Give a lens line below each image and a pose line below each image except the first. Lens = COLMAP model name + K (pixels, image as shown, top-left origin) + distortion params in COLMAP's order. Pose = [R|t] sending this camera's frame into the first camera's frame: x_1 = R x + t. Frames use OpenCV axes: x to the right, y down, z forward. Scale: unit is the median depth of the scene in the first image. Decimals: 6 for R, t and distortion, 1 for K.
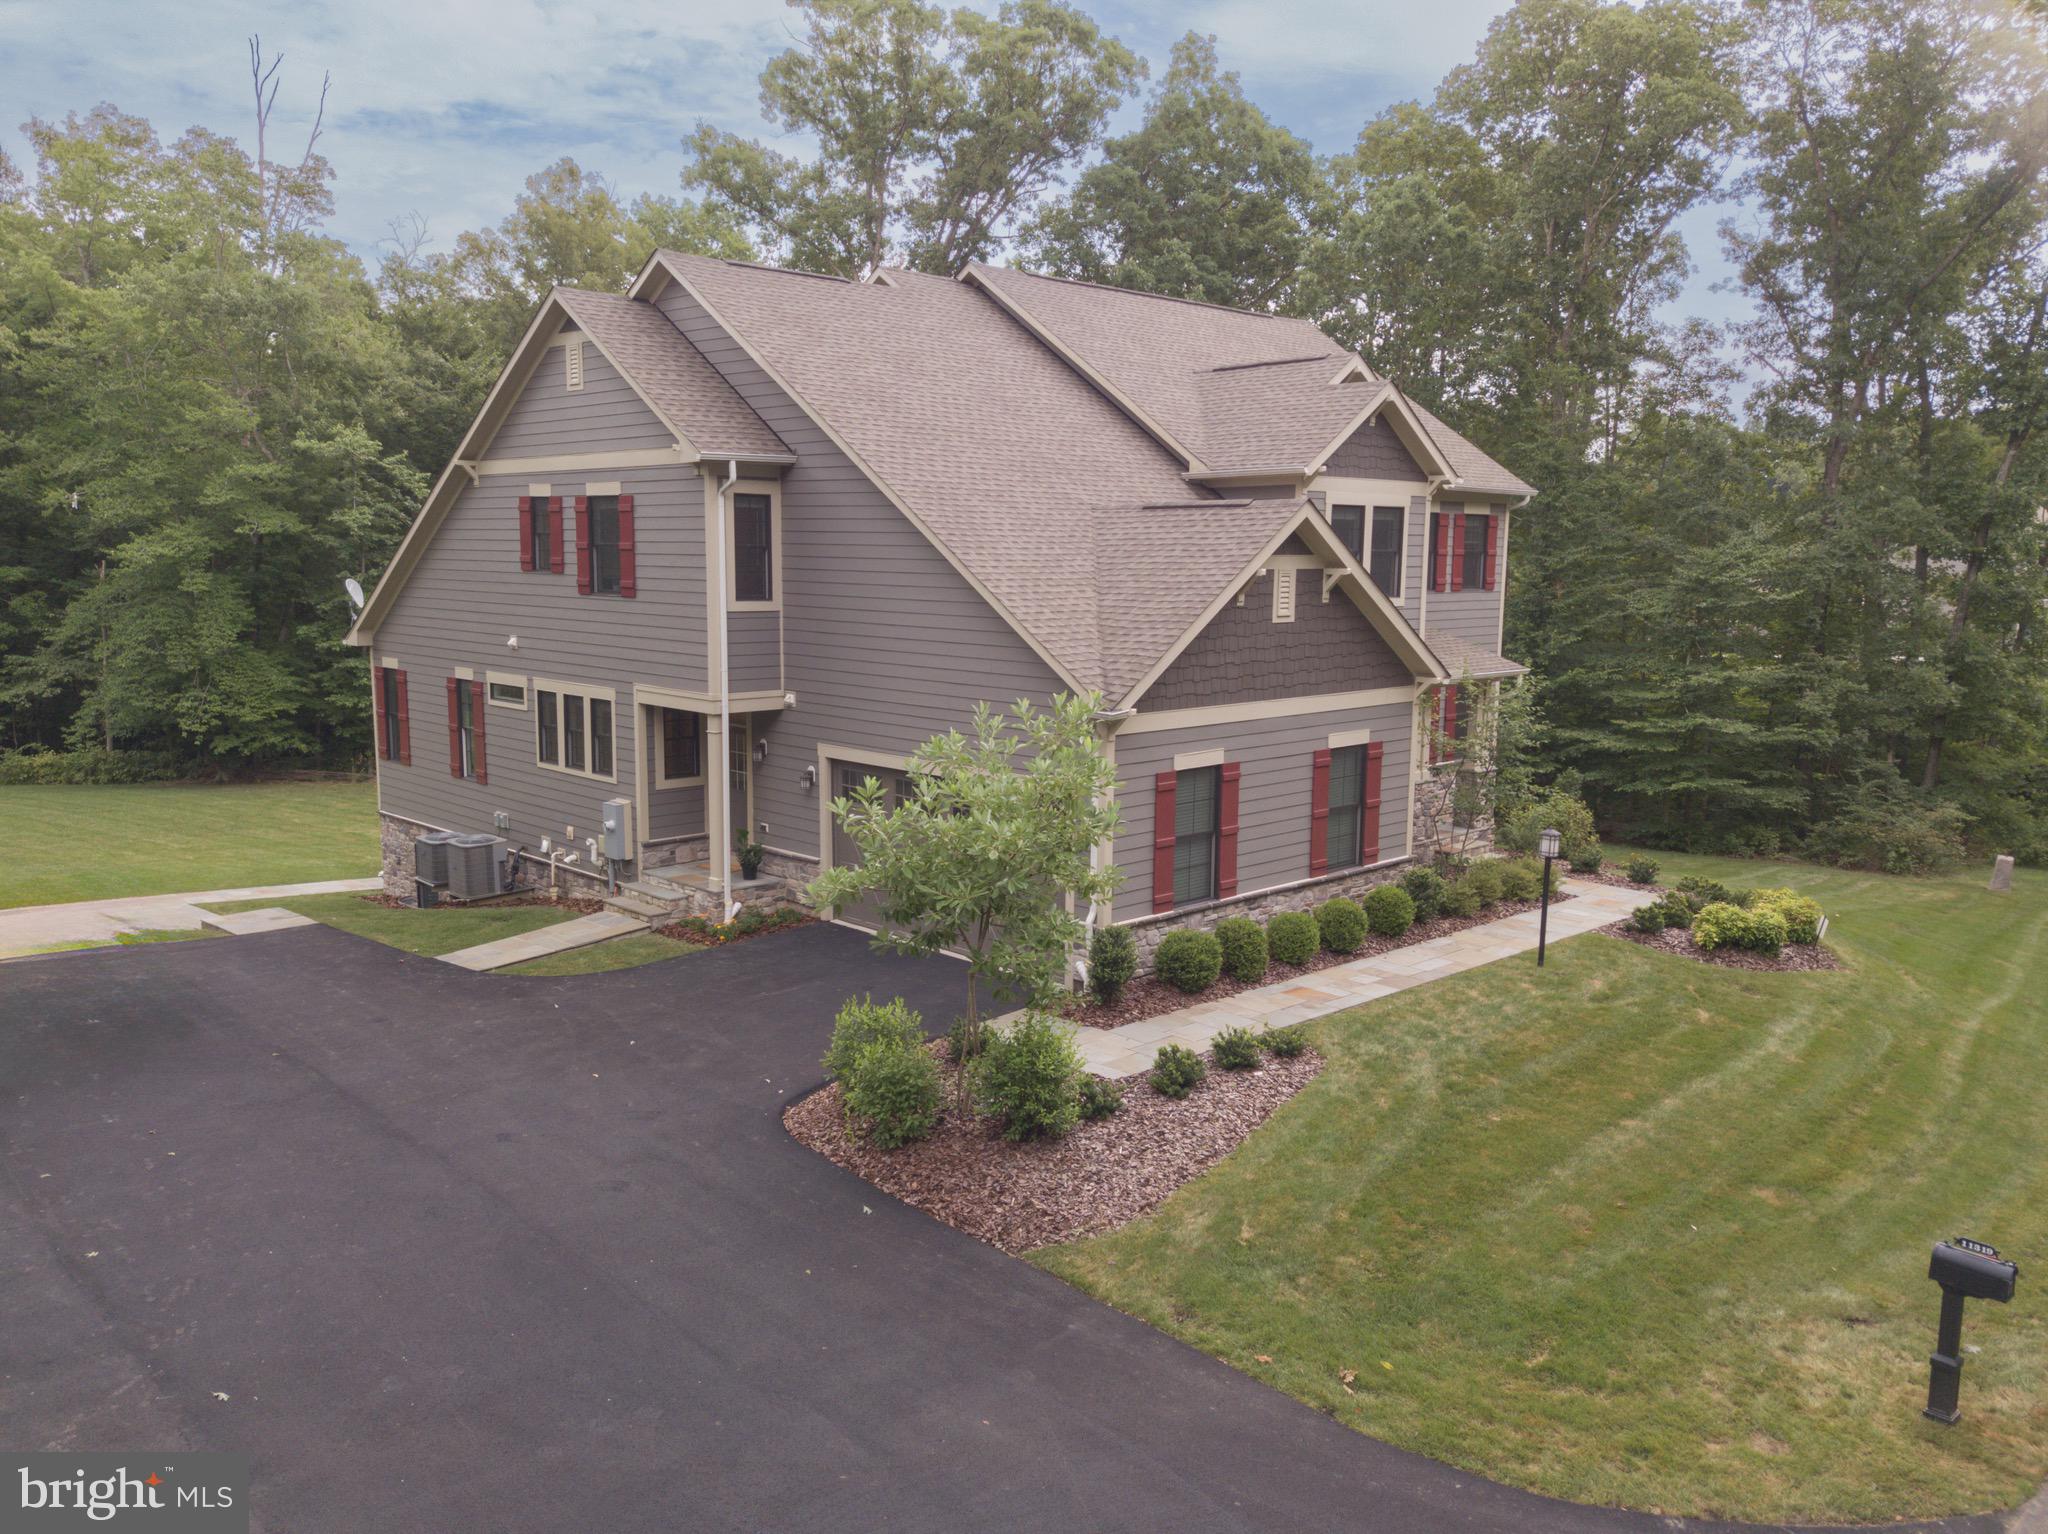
lens RADIAL K [[1564.4, 0, 1024.0], [0, 1564.4, 767.0], [0, 0, 1]] dist [0.011776, -0.001761]
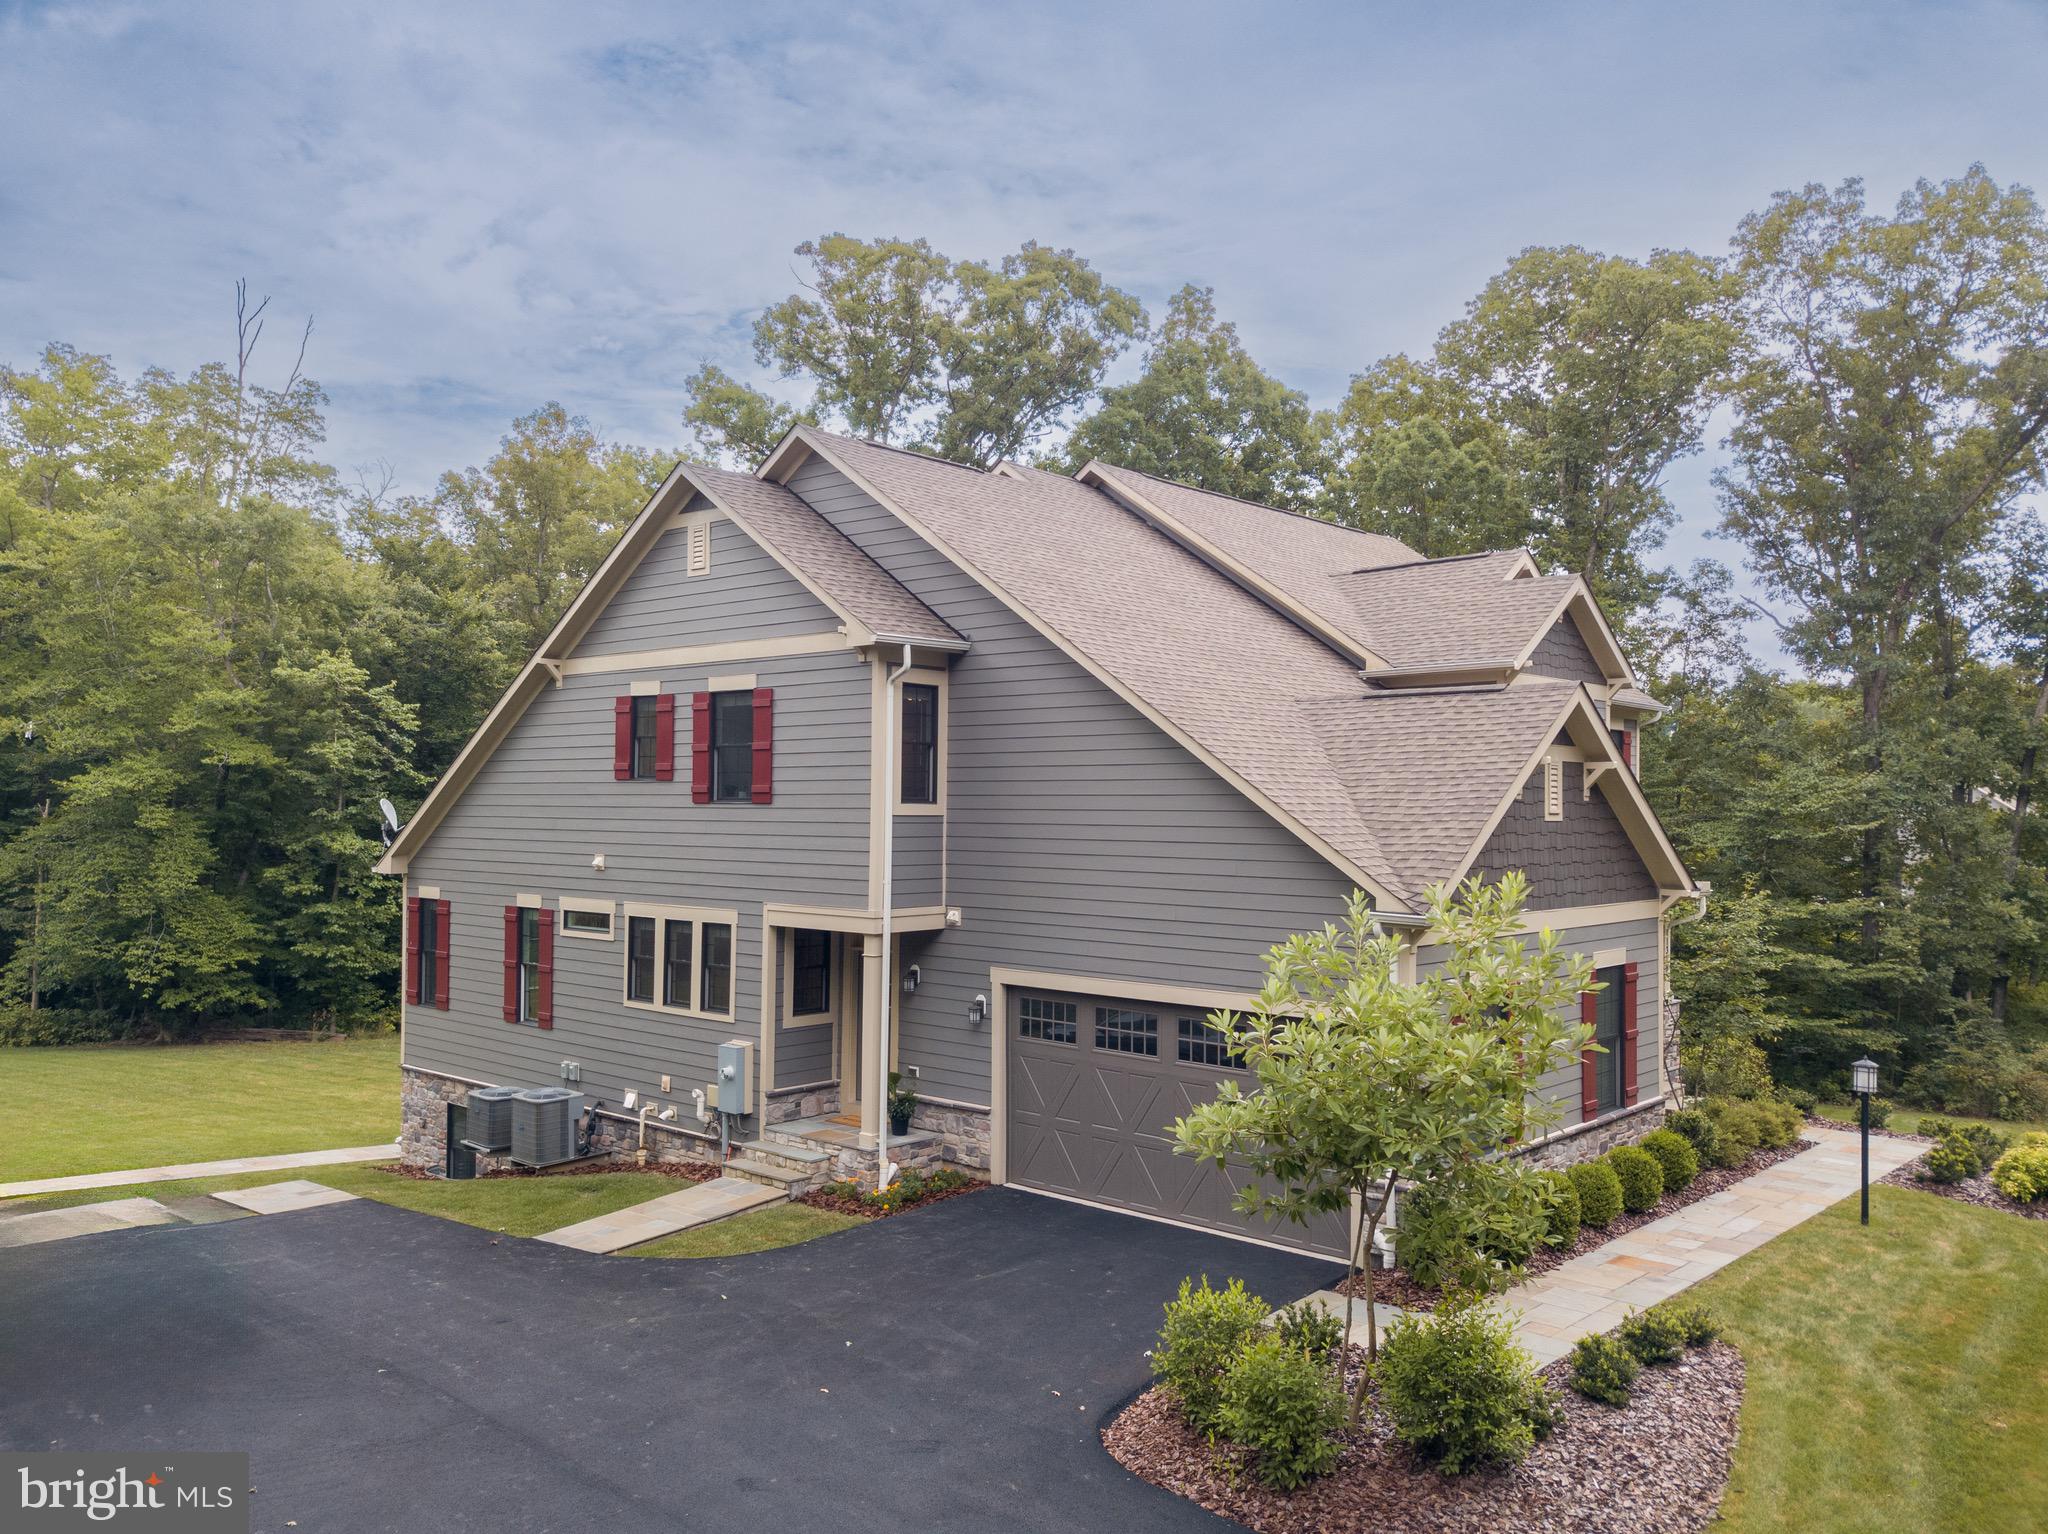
lens RADIAL K [[1564.4, 0, 1024.0], [0, 1564.4, 767.0], [0, 0, 1]] dist [0.011776, -0.001761]
pose [[0.998106, -0.000198, 0.061517, -0.152529], [0.010396, 0.986155, -0.165499, 0.015776], [-0.060632, 0.165825, 0.984290, 0.126307]]
